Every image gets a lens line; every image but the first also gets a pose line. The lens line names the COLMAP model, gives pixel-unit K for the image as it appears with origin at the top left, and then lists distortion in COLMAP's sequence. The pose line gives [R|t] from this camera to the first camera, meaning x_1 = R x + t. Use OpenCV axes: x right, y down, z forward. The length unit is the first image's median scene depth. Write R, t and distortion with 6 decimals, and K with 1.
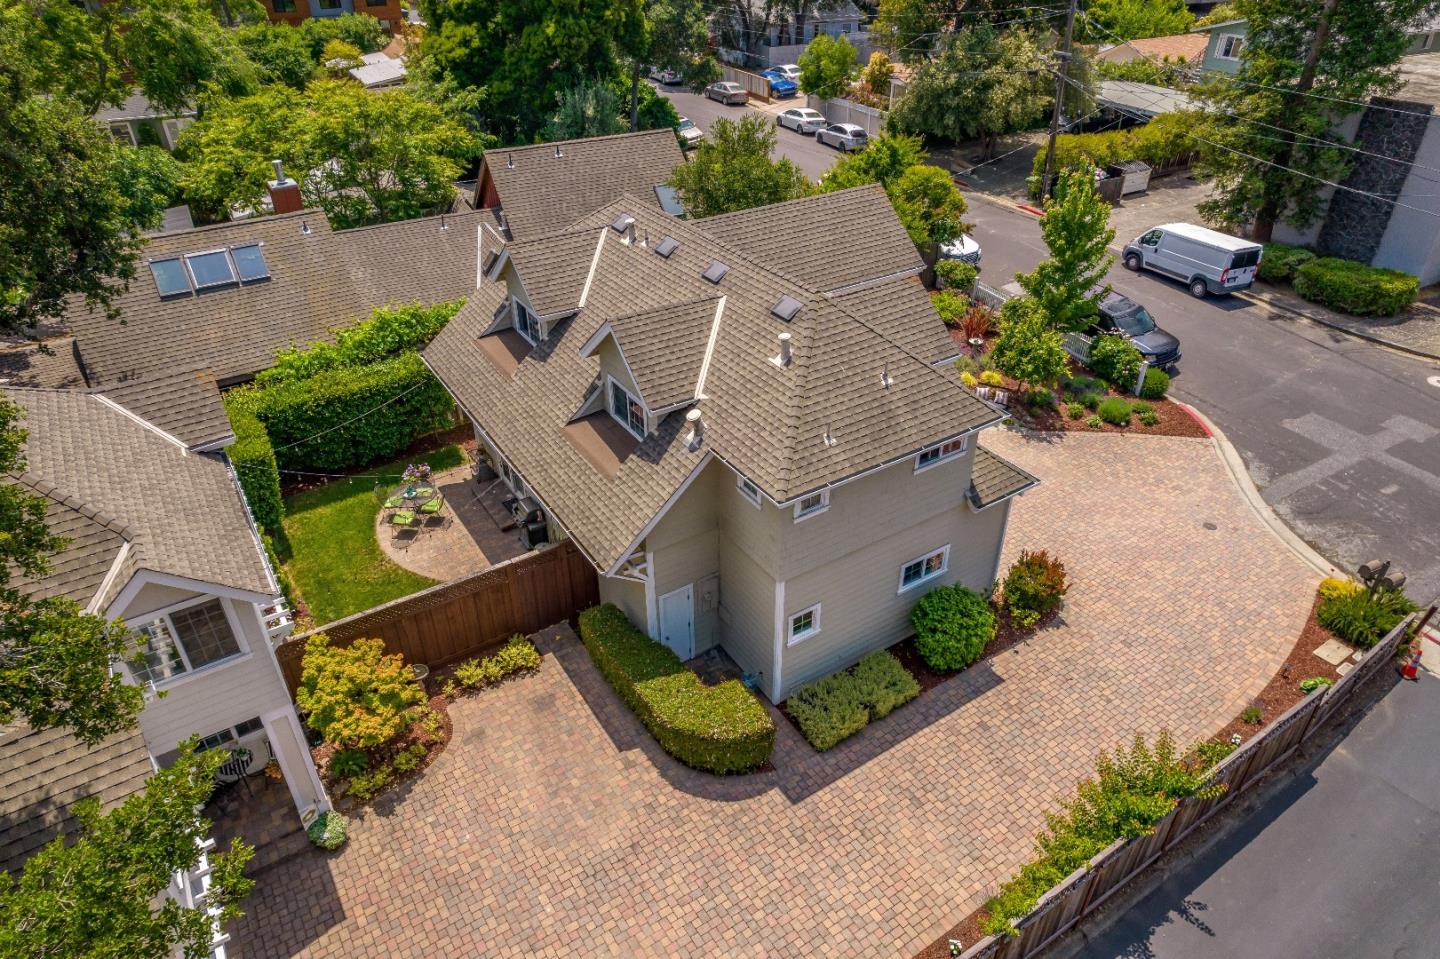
lens RADIAL K [[904.3, 0, 720.0], [0, 904.3, 479.5], [0, 0, 1]] dist [-0.047955, 0.000324]
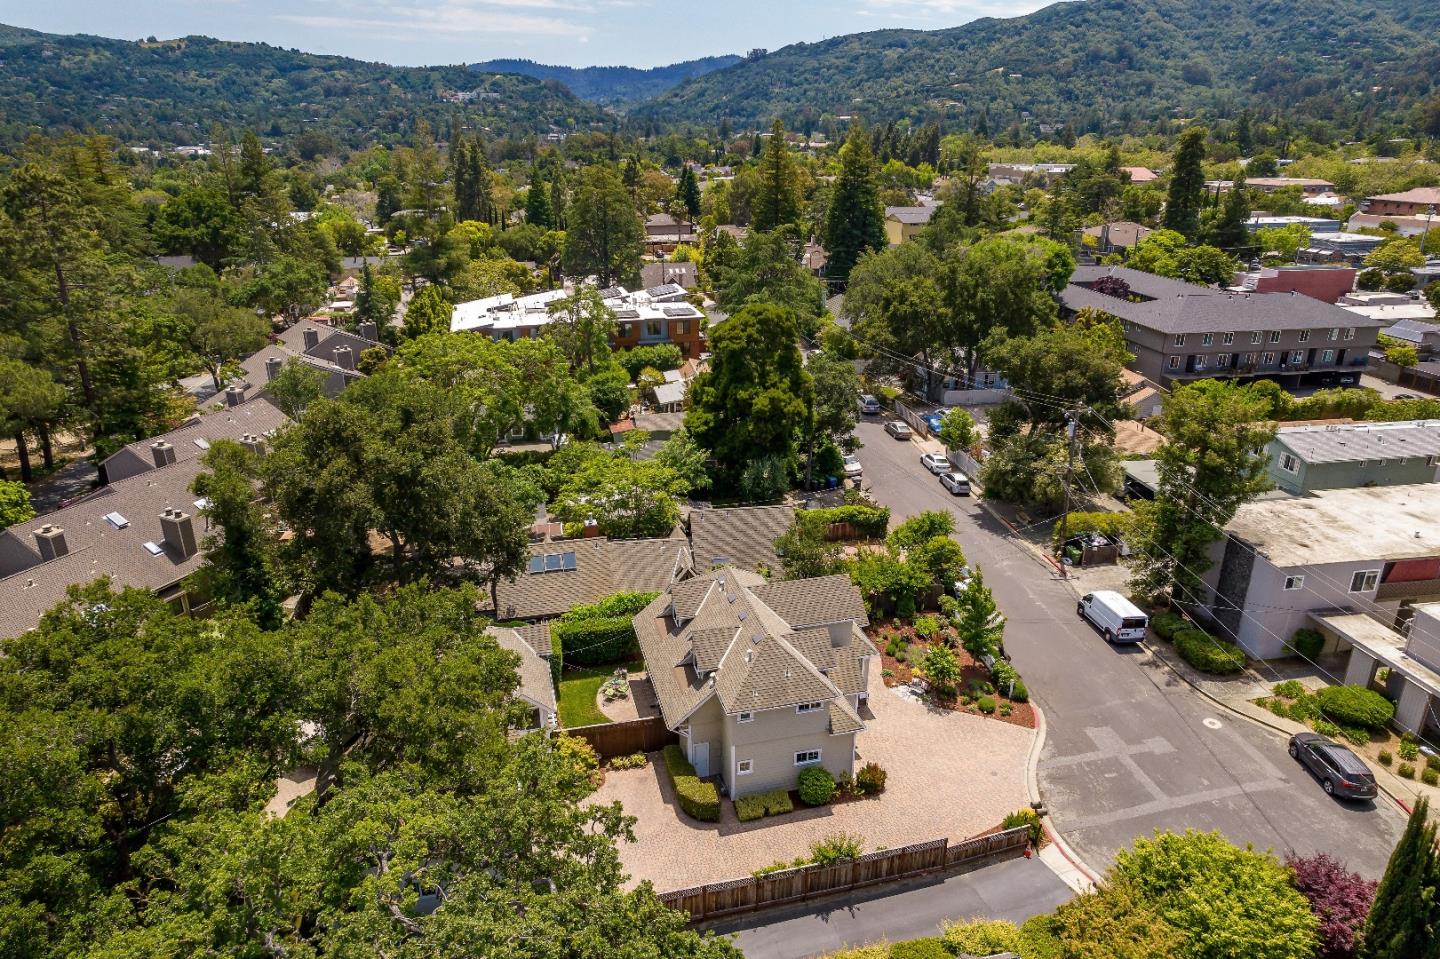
lens RADIAL K [[904.3, 0, 720.0], [0, 904.3, 479.5], [0, 0, 1]] dist [-0.047955, 0.000324]
pose [[0.947673, 0.116082, -0.297391, 0.564882], [-0.178924, 0.964620, -0.193637, -0.091250], [0.264391, 0.236715, 0.934913, -1.261040]]
